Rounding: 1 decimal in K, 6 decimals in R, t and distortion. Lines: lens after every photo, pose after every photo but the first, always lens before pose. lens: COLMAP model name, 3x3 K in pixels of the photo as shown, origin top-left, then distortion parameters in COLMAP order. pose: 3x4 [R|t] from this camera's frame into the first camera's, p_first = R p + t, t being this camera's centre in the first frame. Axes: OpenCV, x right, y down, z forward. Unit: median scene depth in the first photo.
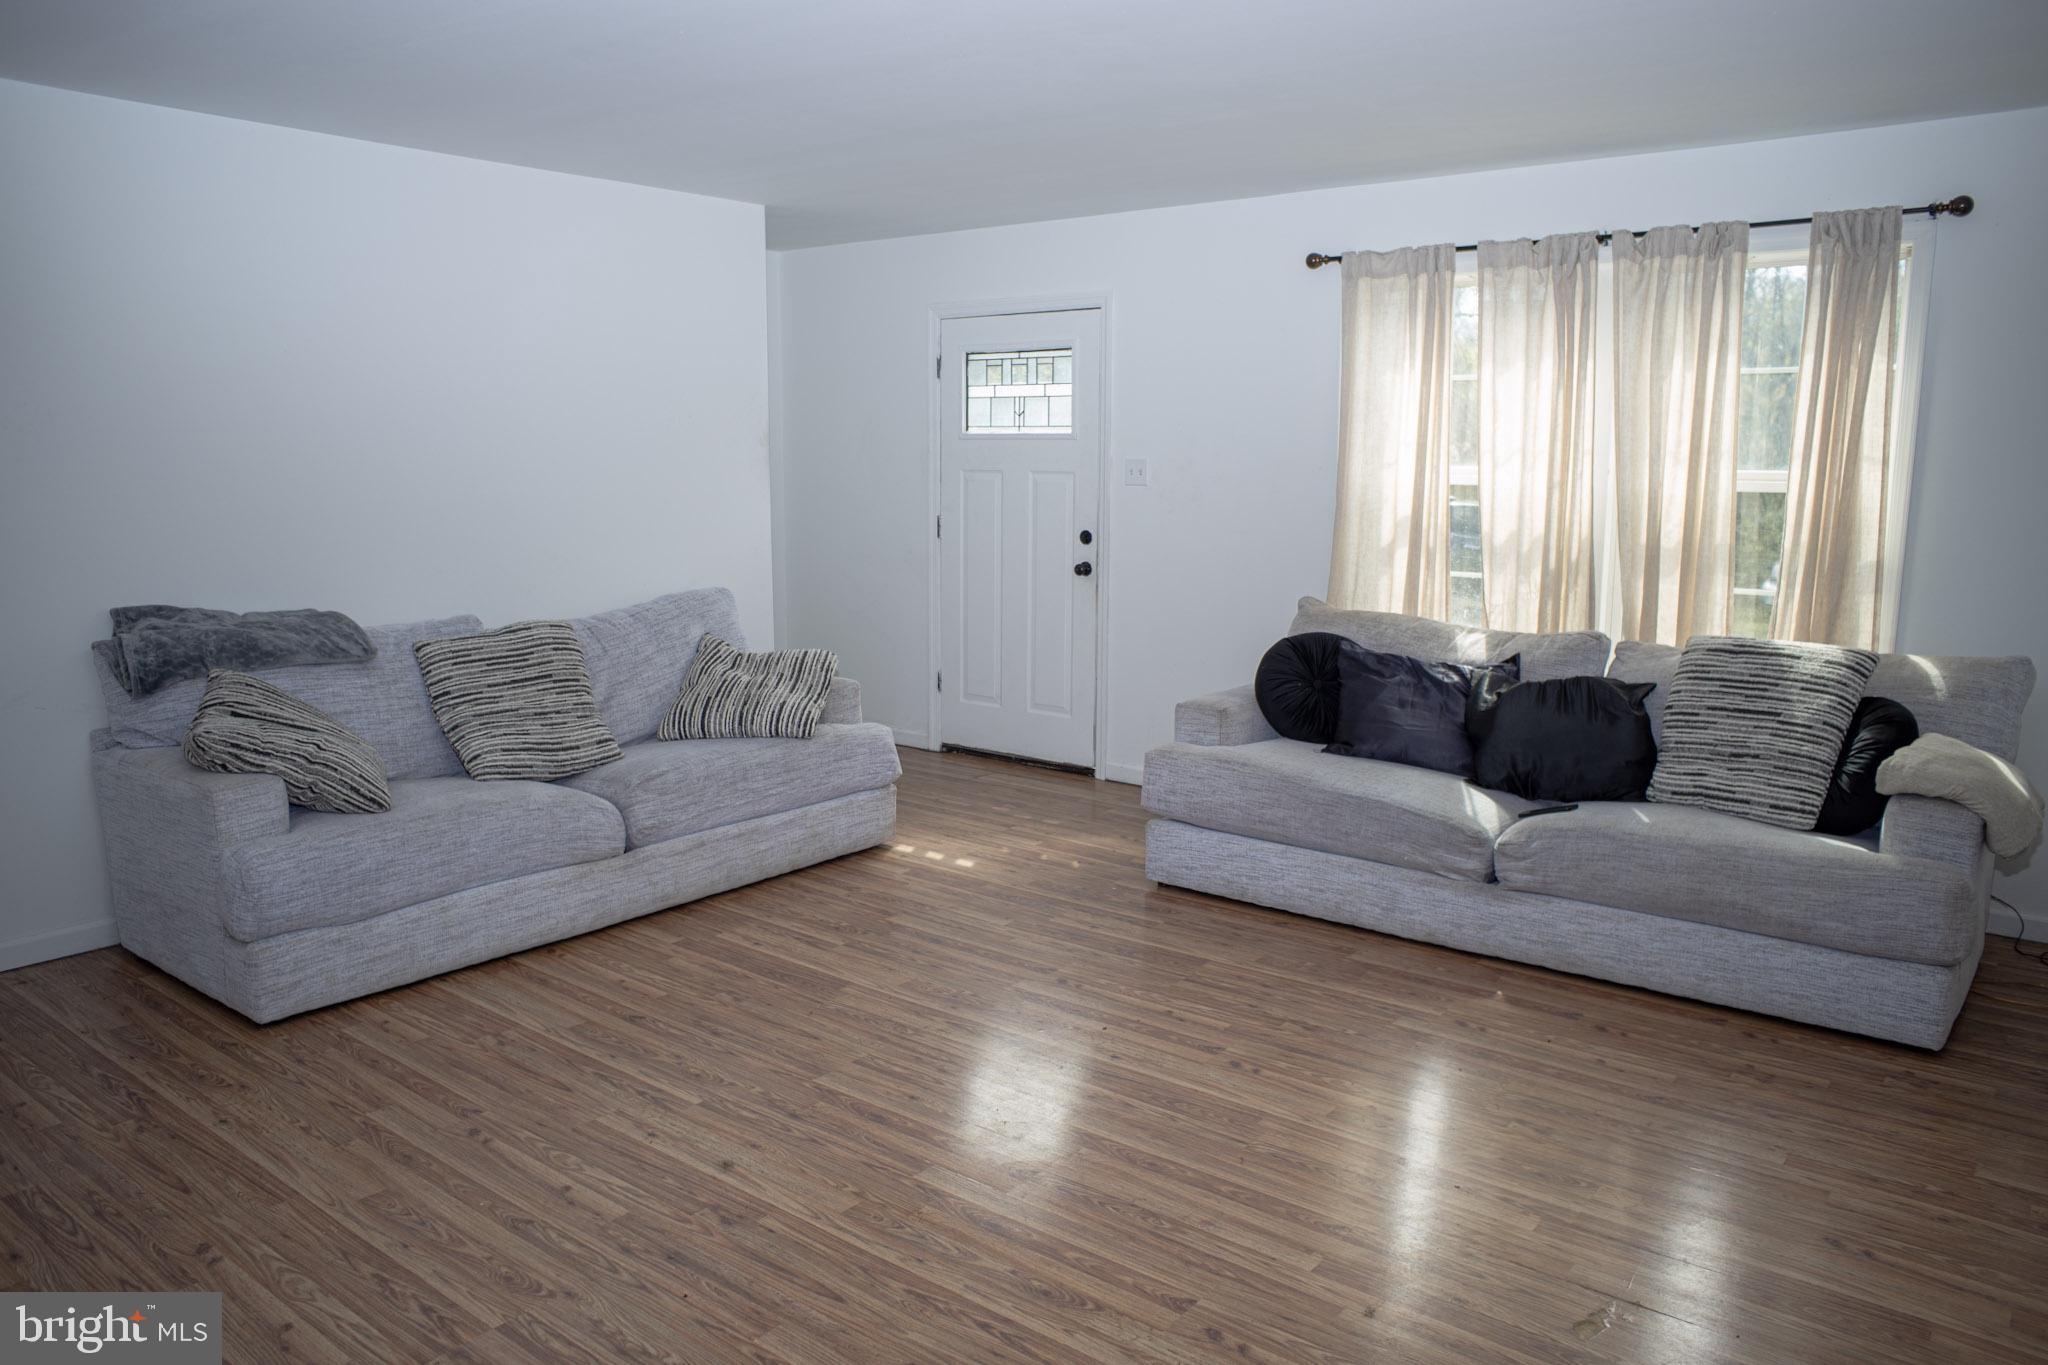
lens RADIAL K [[1449.6, 0, 1024.0], [0, 1449.6, 682.5], [0, 0, 1]] dist [-0.101699, 0.063705]
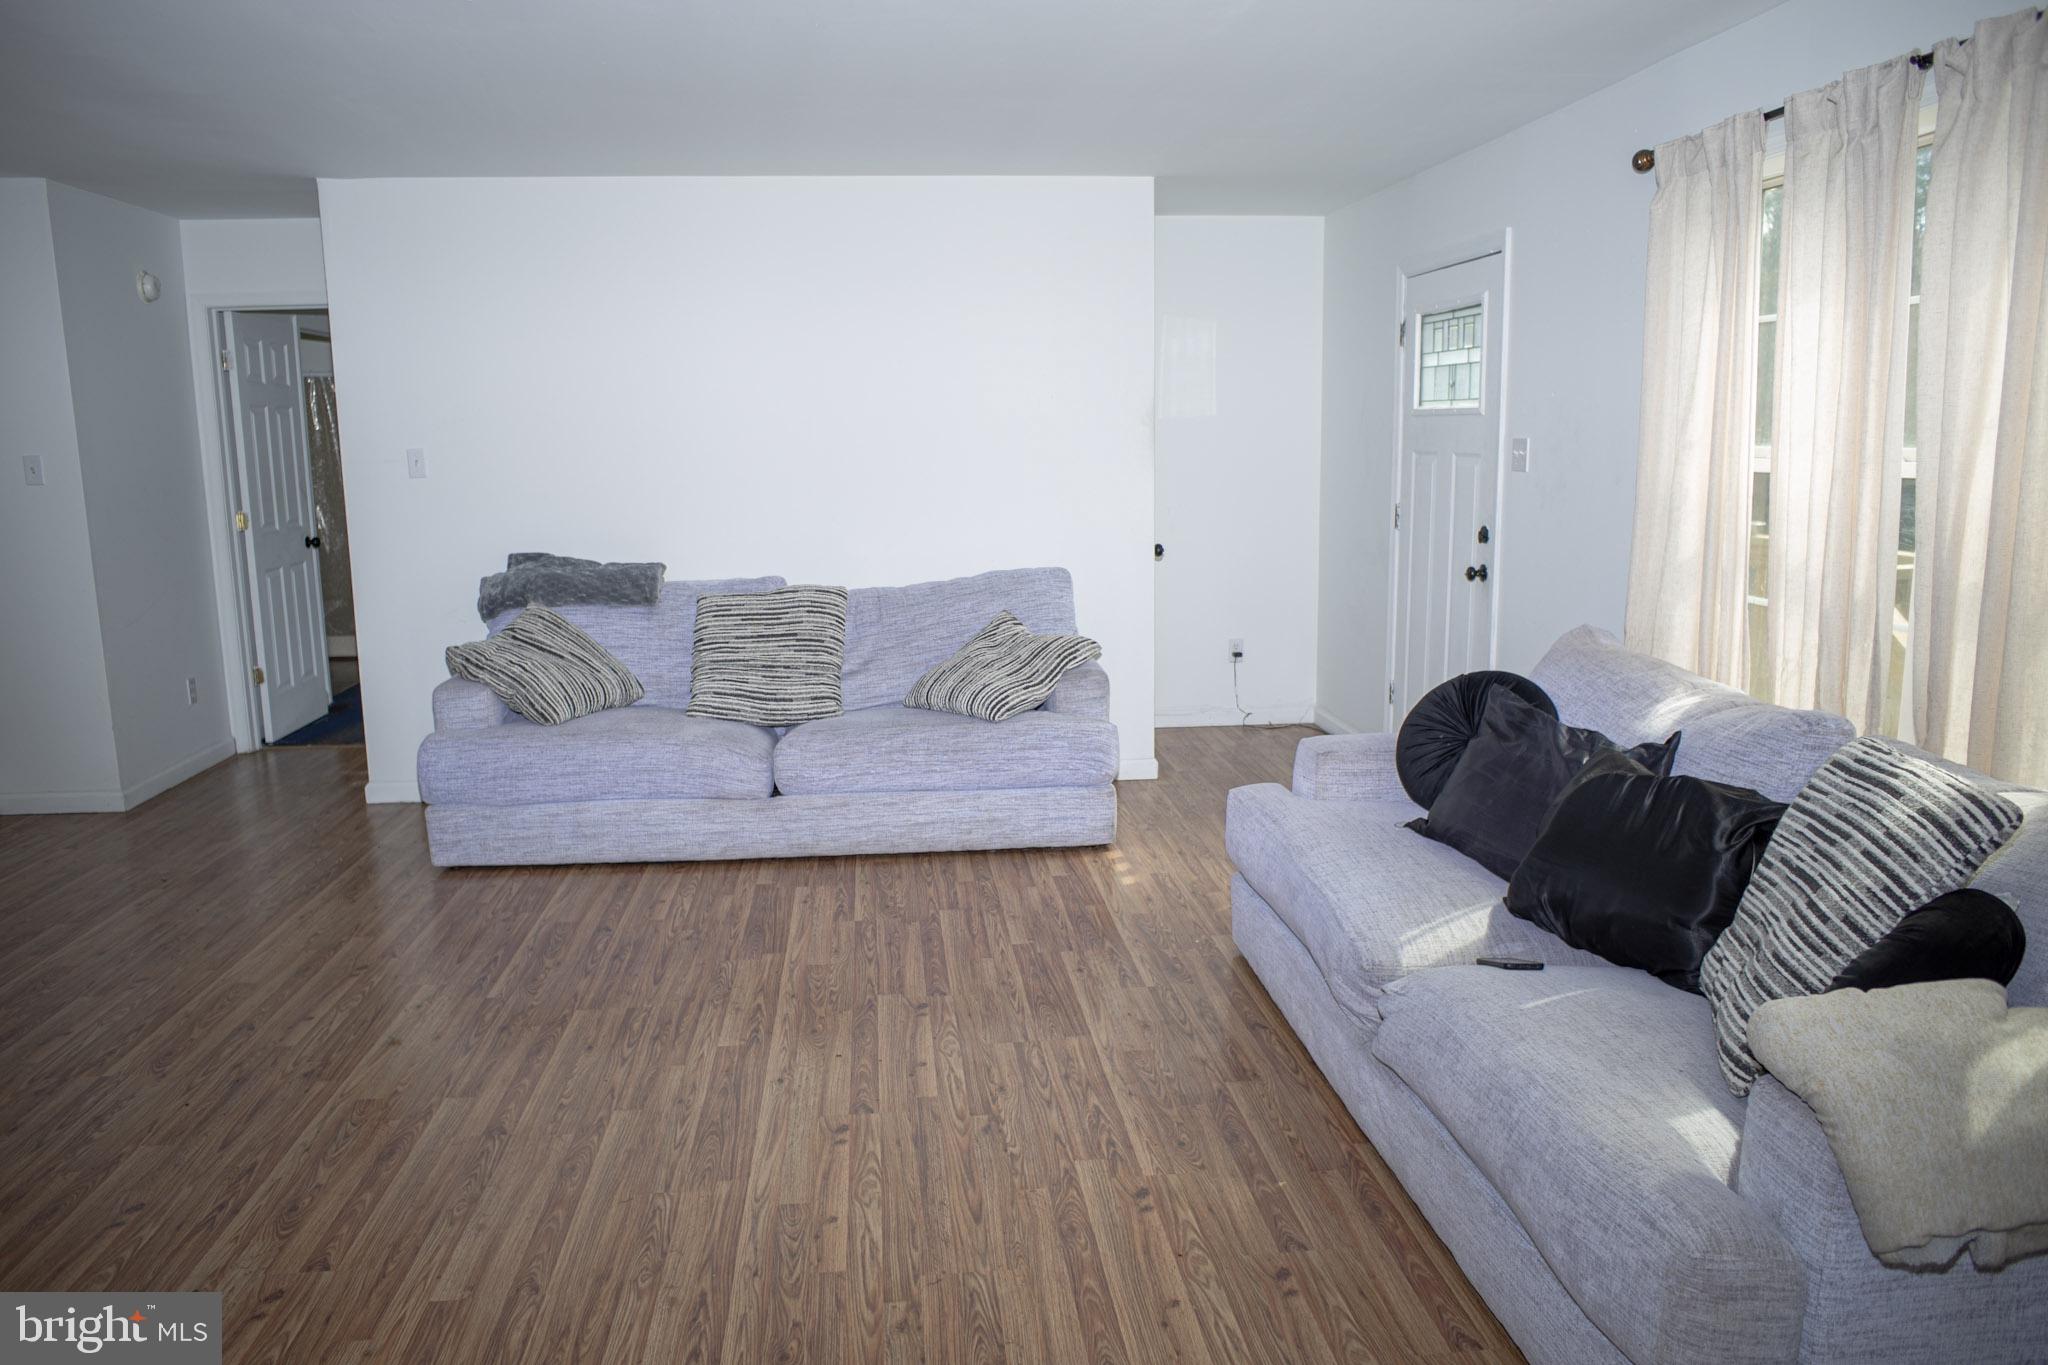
lens RADIAL K [[1449.6, 0, 1024.0], [0, 1449.6, 682.5], [0, 0, 1]] dist [-0.101699, 0.063705]
pose [[0.698006, 0.113502, -0.707039, 0.642967], [-0.100492, 0.993114, 0.060218, -0.057398], [0.709005, 0.029019, 0.704606, 0.351117]]
